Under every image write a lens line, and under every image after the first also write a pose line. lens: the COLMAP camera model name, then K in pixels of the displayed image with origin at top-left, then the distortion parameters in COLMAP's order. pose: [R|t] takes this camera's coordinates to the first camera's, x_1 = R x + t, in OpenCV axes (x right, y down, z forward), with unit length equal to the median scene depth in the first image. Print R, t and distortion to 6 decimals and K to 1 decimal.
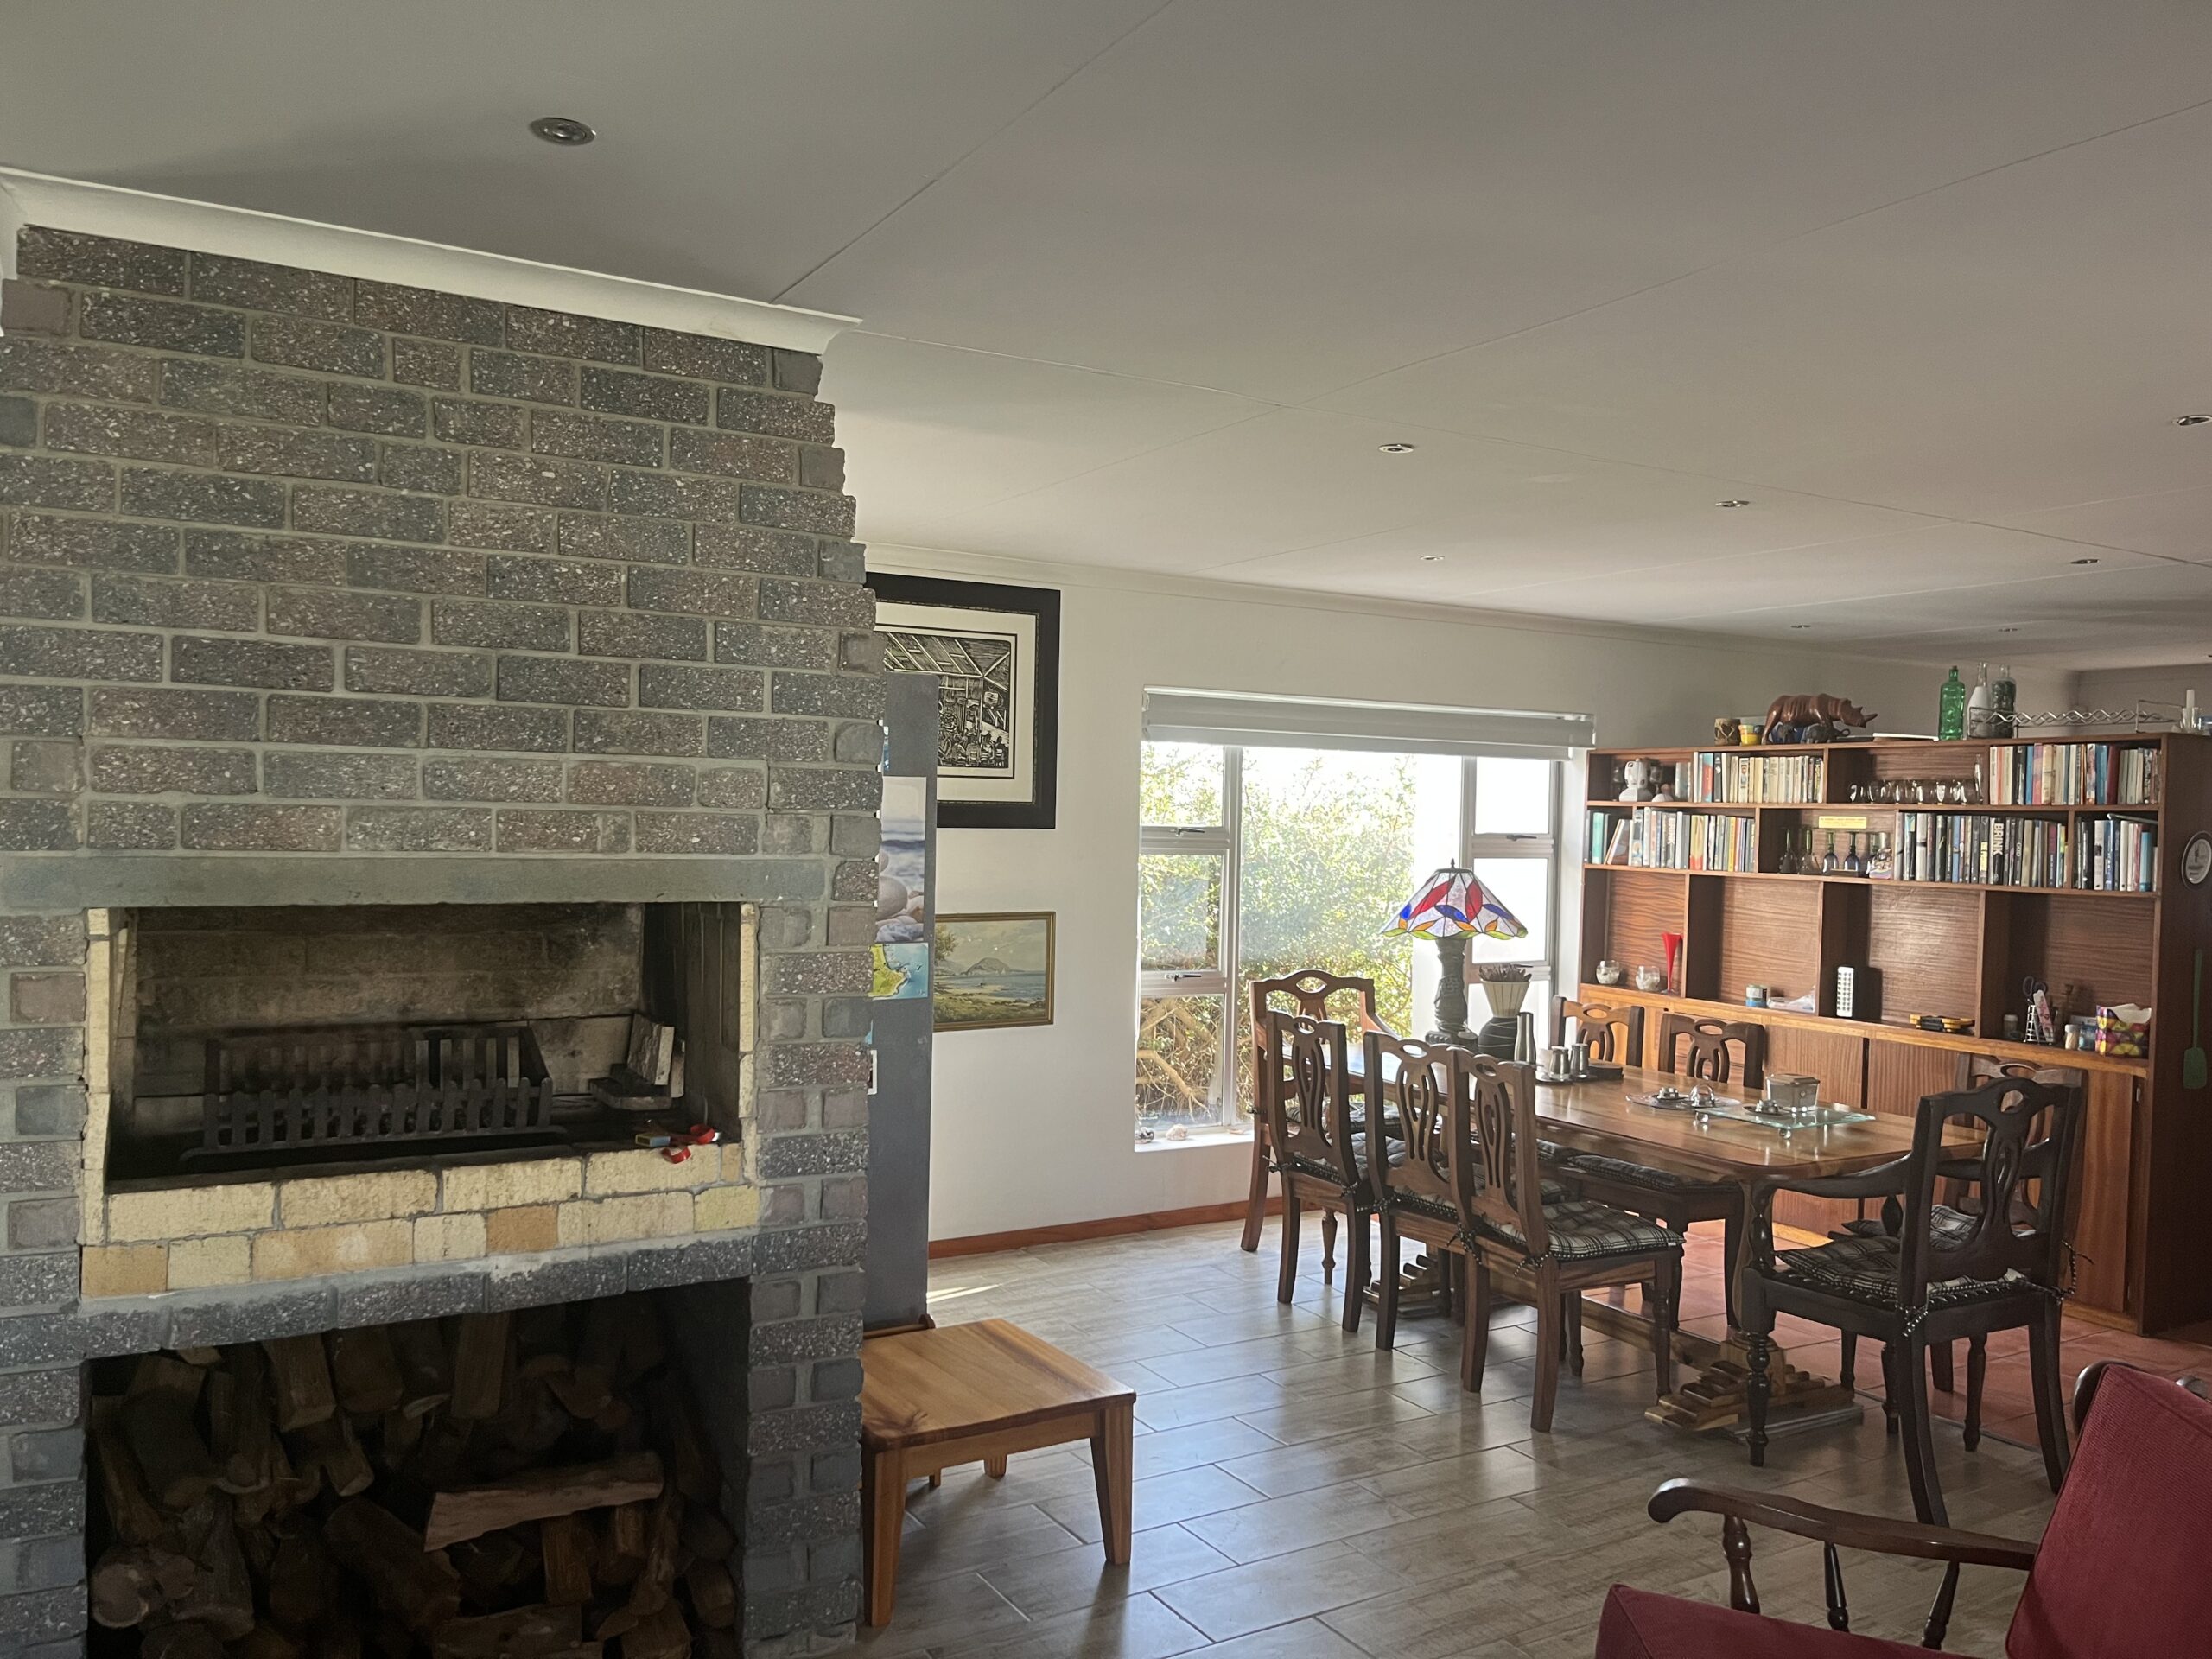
lens RADIAL K [[1677.0, 0, 1113.8], [0, 1677.0, 843.1], [0, 0, 1]] dist [0.069800, -0.096489]
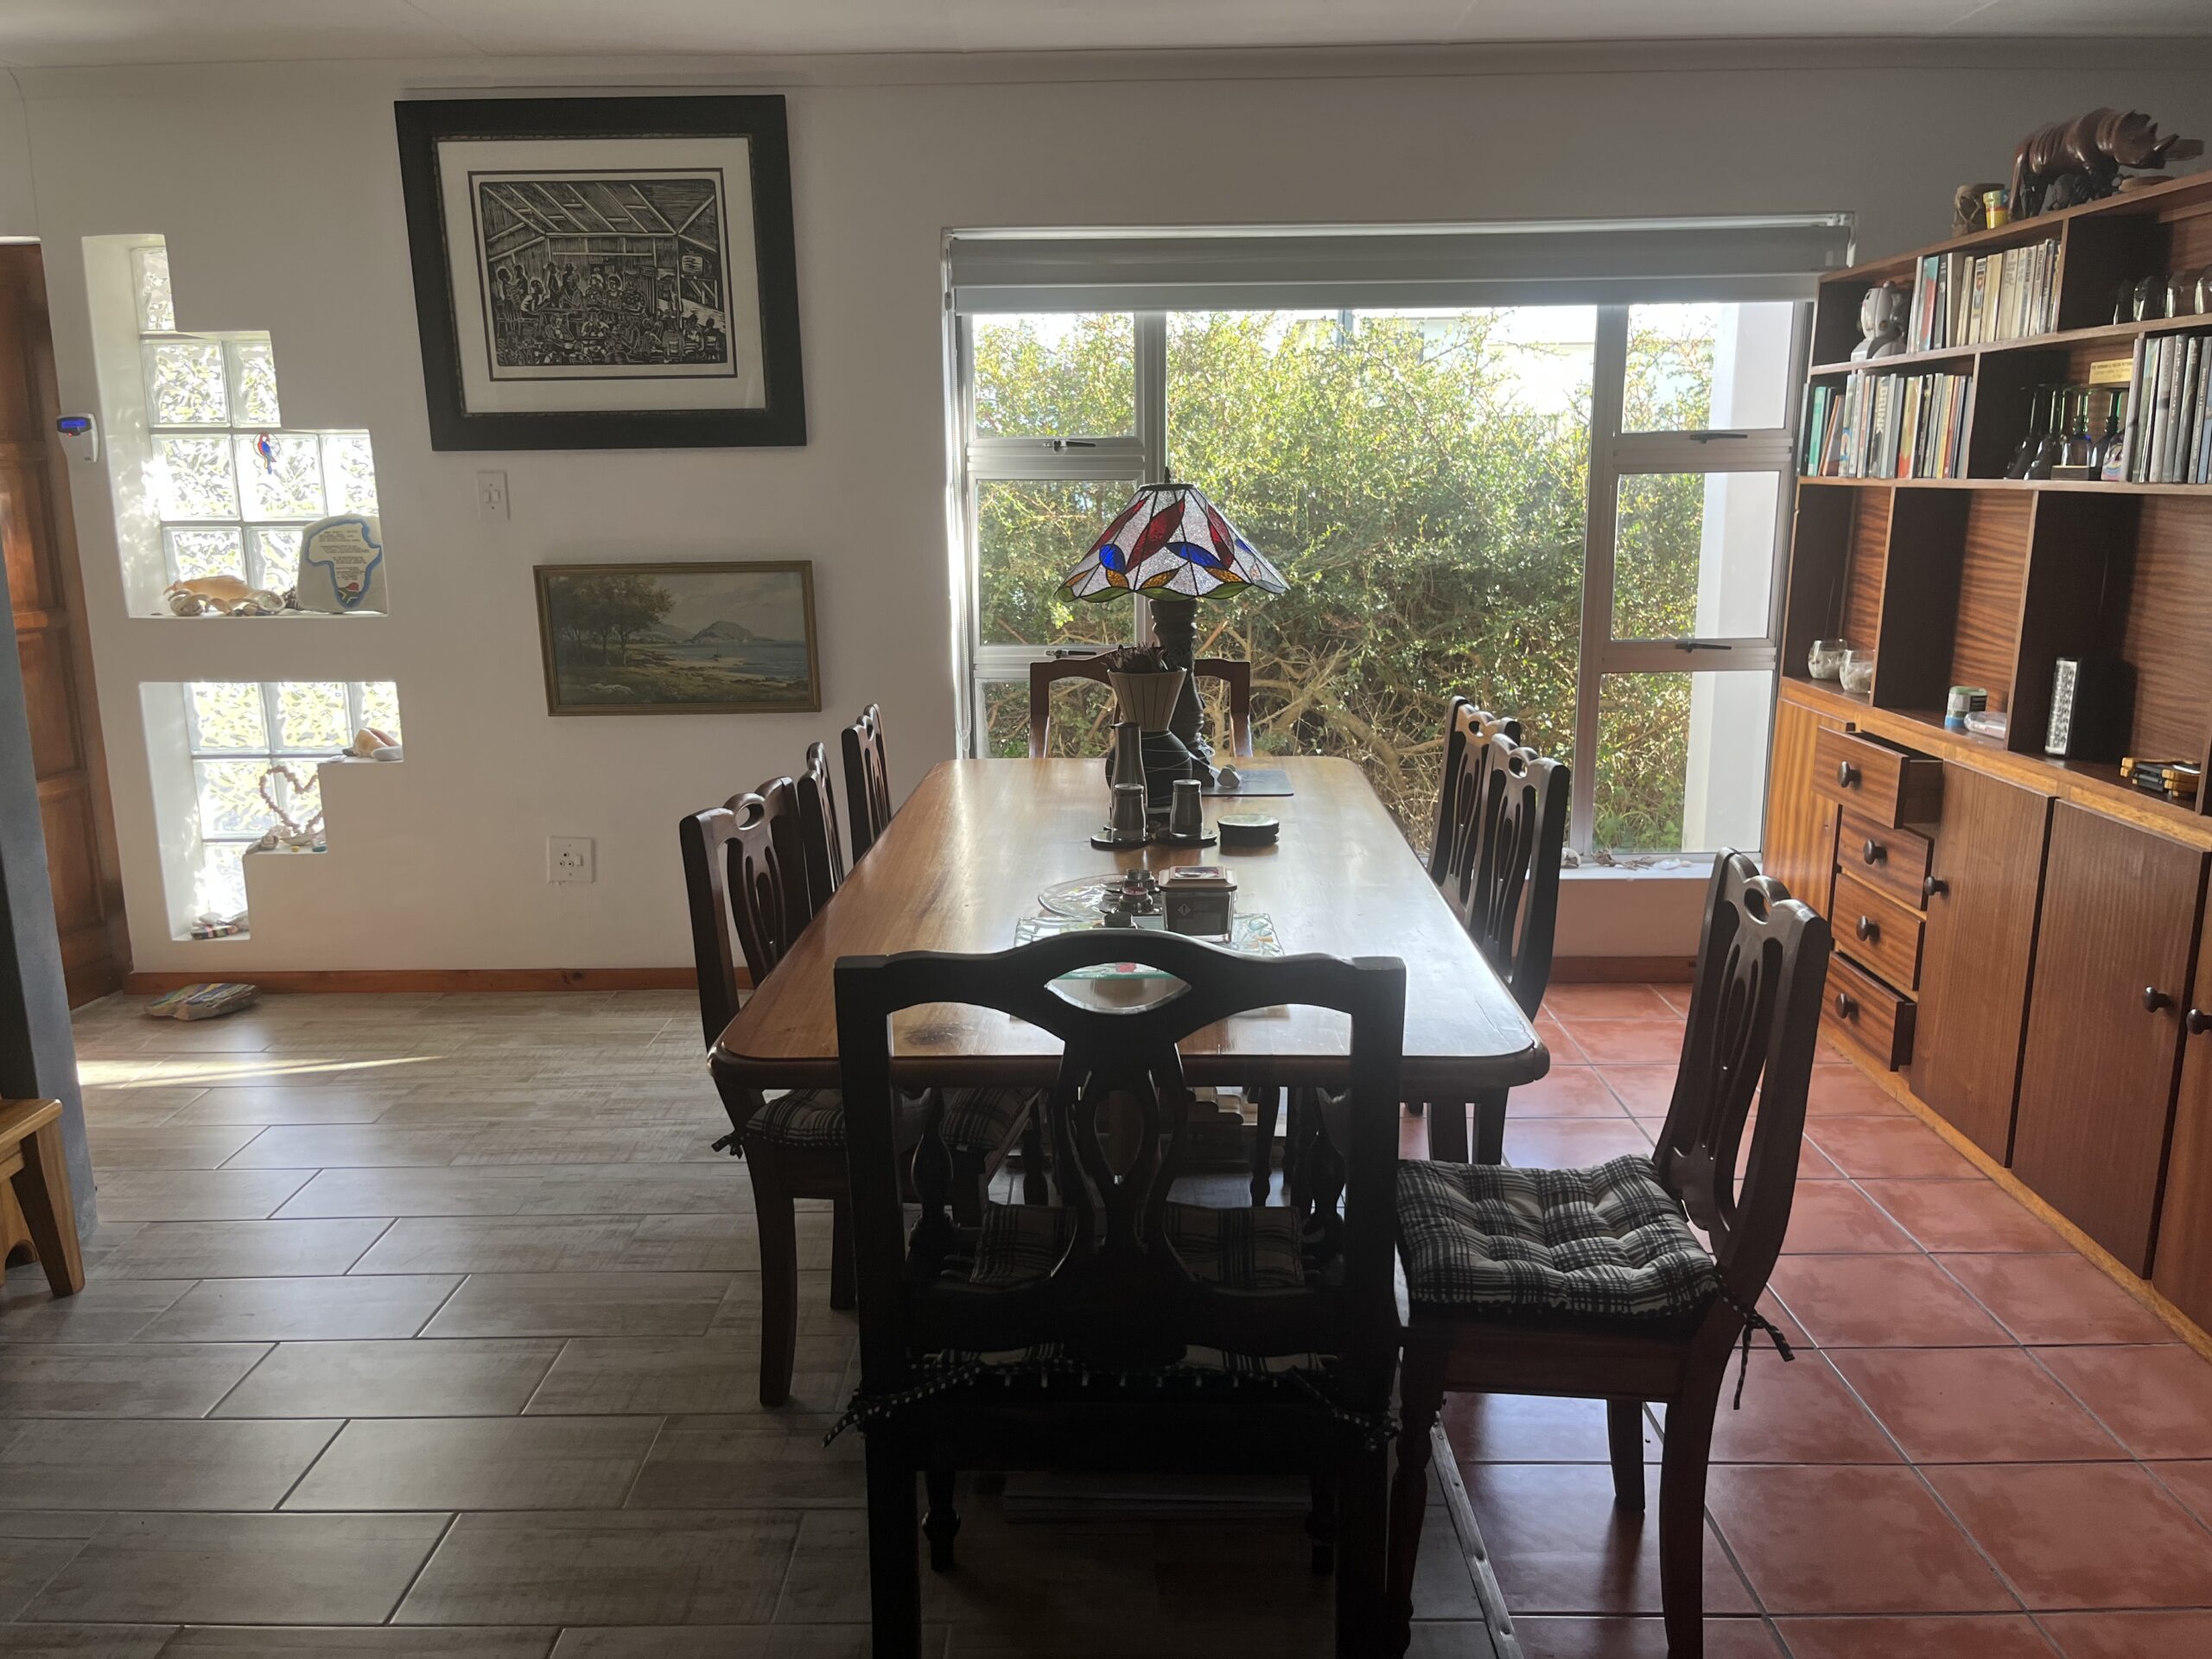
lens RADIAL K [[1677.0, 0, 1102.4], [0, 1677.0, 843.8], [0, 0, 1]] dist [0.069800, -0.096489]
pose [[0.852868, 0.081786, -0.515681, 0.915938], [0.021641, 0.981270, 0.191420, 0.046624], [0.521678, -0.174416, 0.835123, 0.818026]]
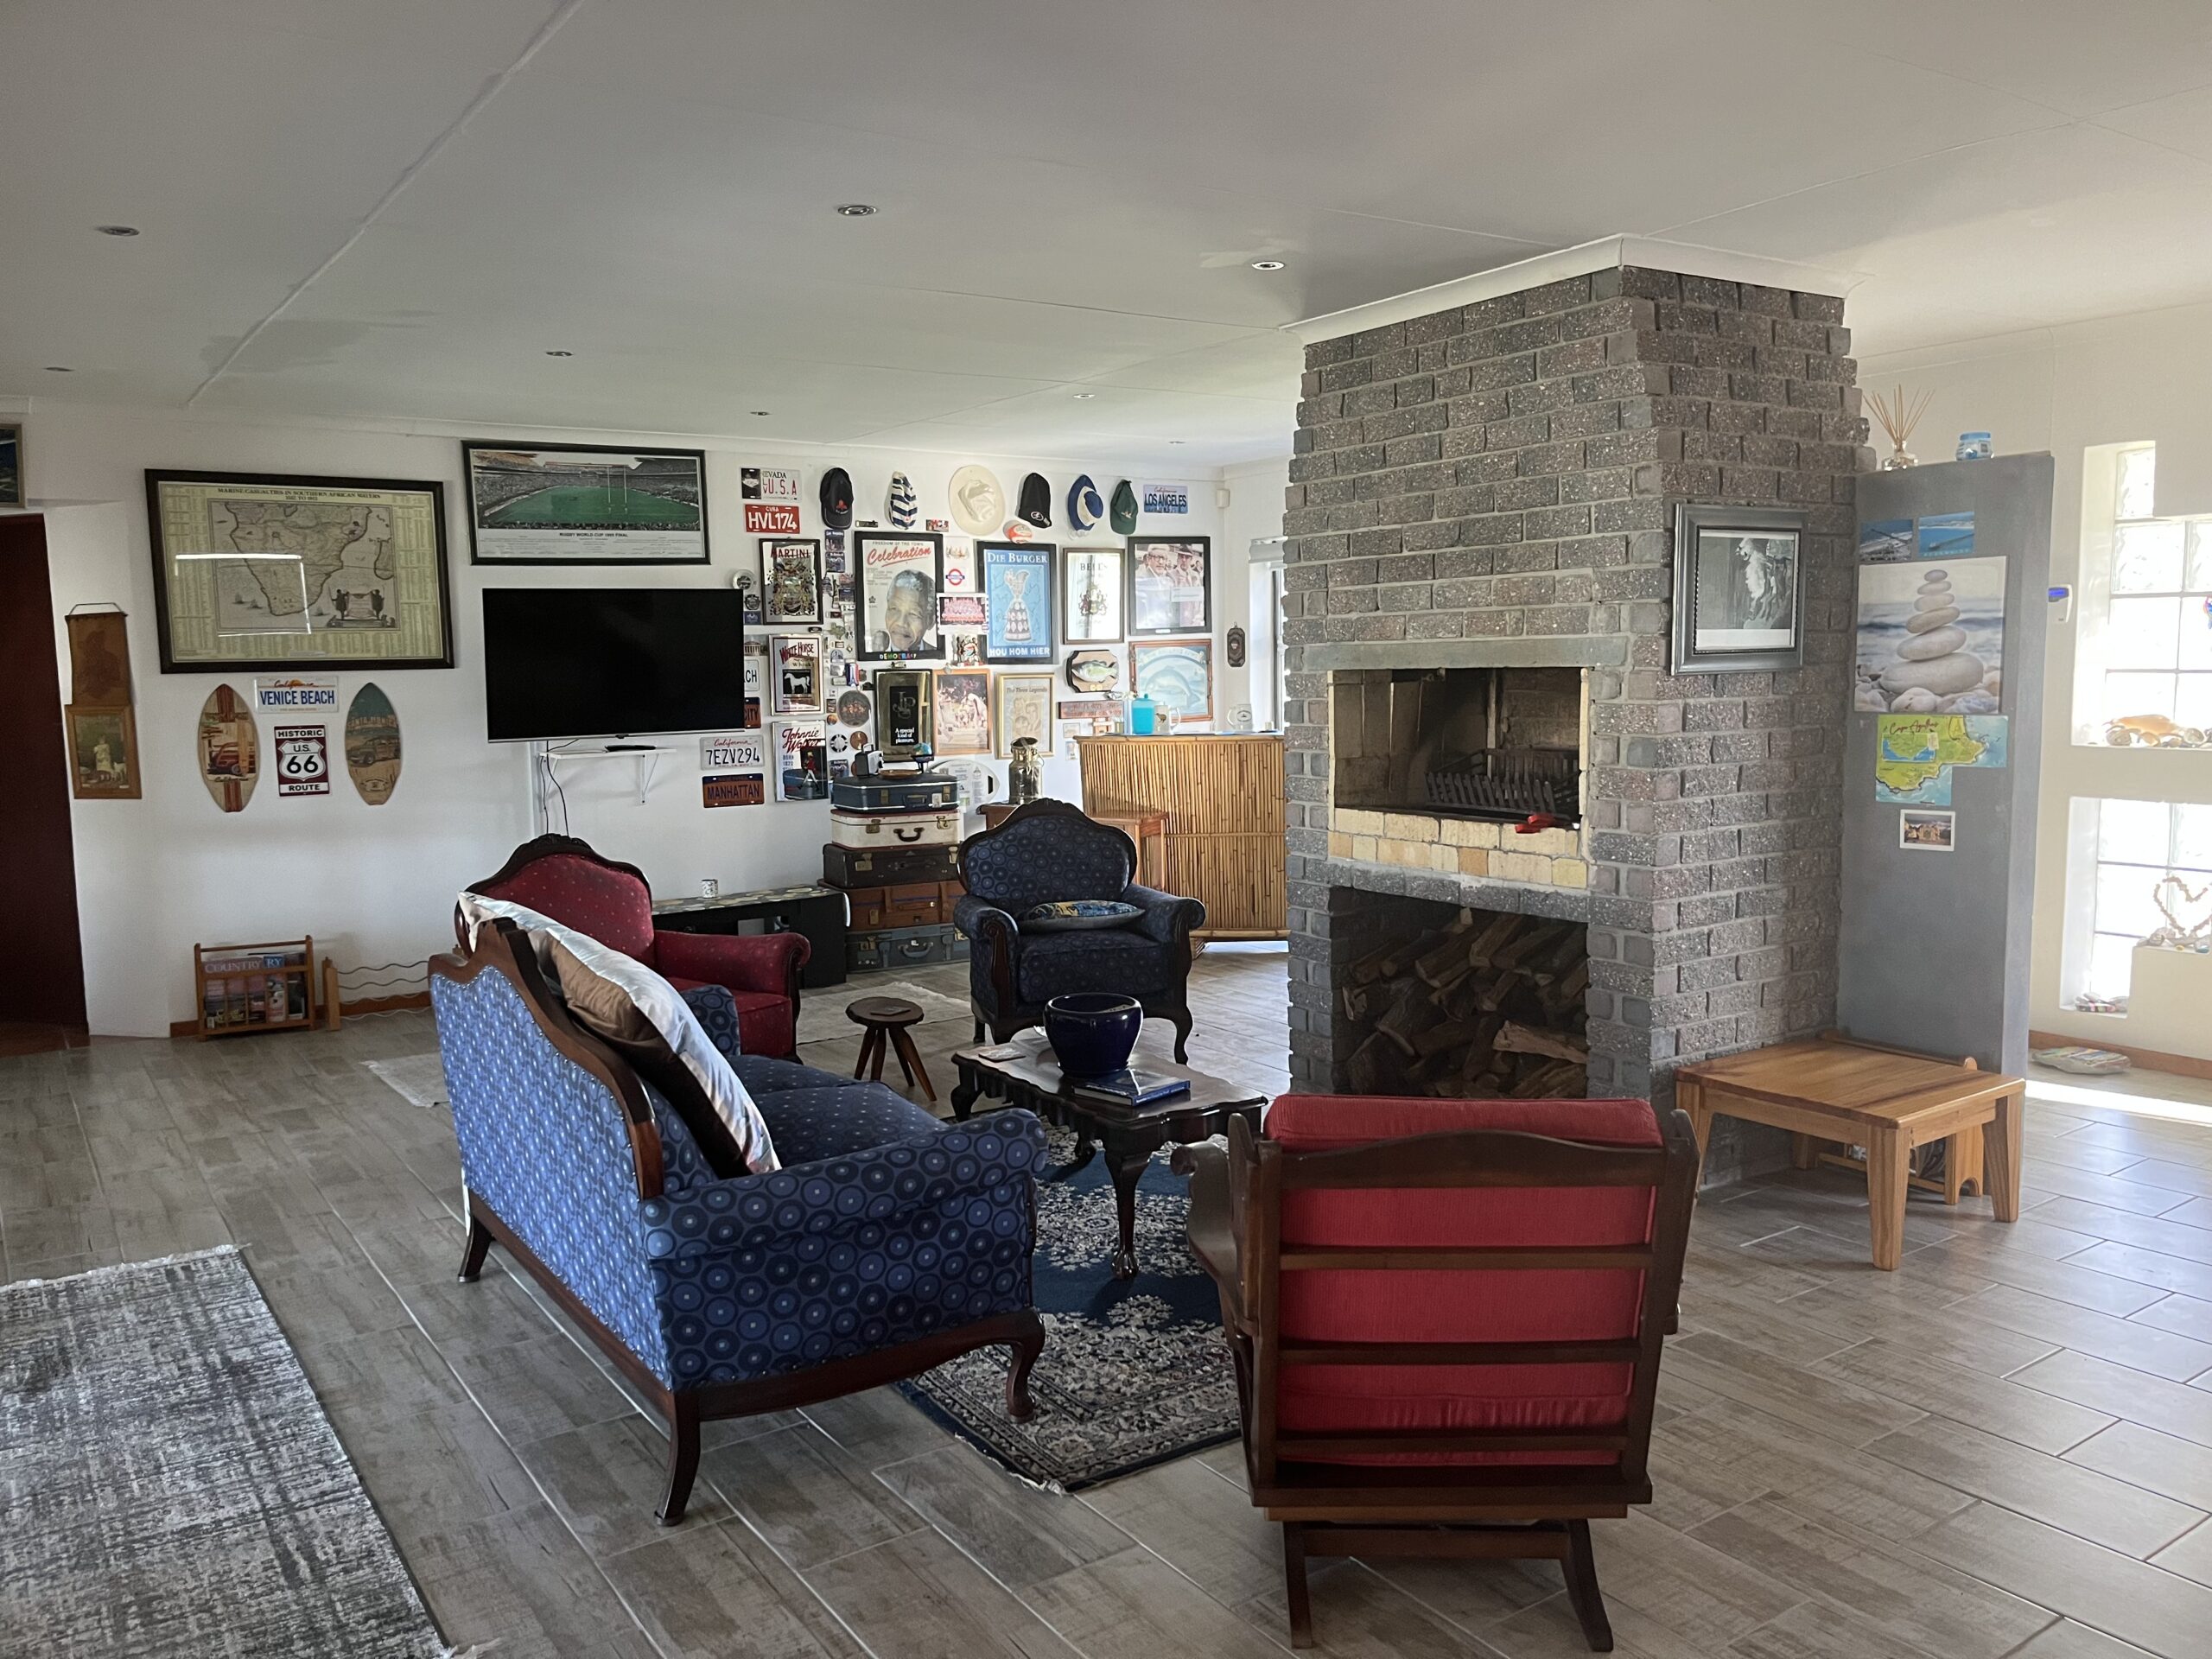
lens RADIAL K [[1677.0, 0, 1120.0], [0, 1677.0, 847.8], [0, 0, 1]] dist [0.069800, -0.096489]
pose [[0.067223, 0.091563, -0.993528, 1.189478], [0.007415, 0.995707, 0.092265, 0.051629], [0.997710, -0.013569, 0.066256, 0.489268]]
